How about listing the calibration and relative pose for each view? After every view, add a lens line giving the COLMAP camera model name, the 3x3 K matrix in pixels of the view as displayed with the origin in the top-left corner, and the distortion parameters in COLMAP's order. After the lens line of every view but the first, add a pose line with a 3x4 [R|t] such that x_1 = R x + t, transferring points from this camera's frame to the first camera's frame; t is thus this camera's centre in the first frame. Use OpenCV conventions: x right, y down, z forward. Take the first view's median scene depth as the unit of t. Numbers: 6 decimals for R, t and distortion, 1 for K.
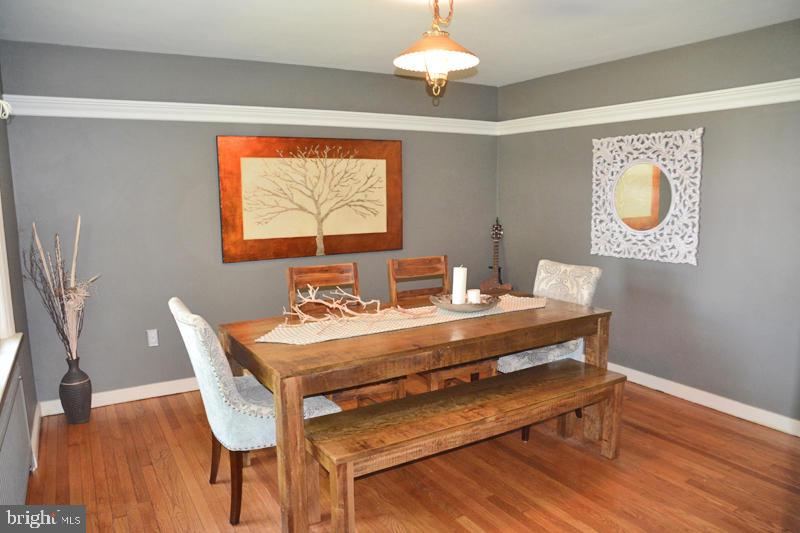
lens RADIAL K [[566.8, 0, 399.6], [0, 566.8, 269.4], [0, 0, 1]] dist [-0.122996, 0.068525]
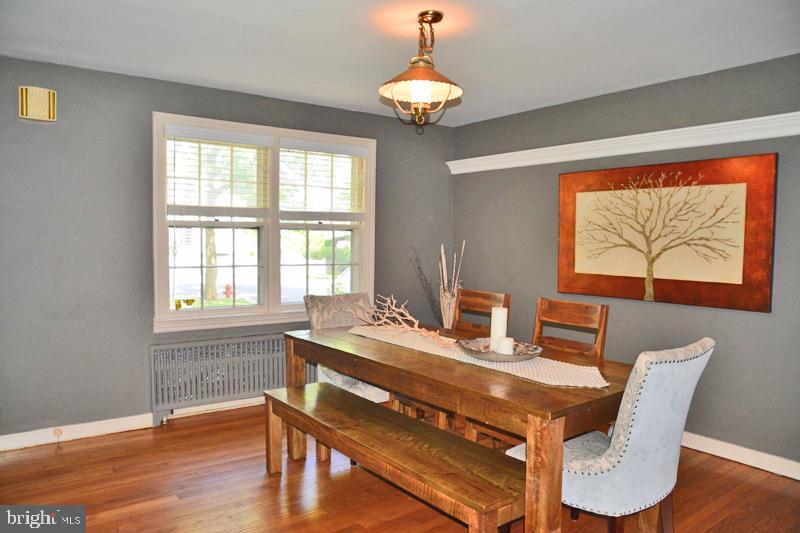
lens RADIAL K [[566.8, 0, 399.3], [0, 566.8, 266.8], [0, 0, 1]] dist [-0.122996, 0.068525]
pose [[0.109170, 0.059615, -0.992234, 0.656060], [-0.154492, 0.987088, 0.042307, -0.053727], [0.981944, 0.148673, 0.116971, 0.532149]]
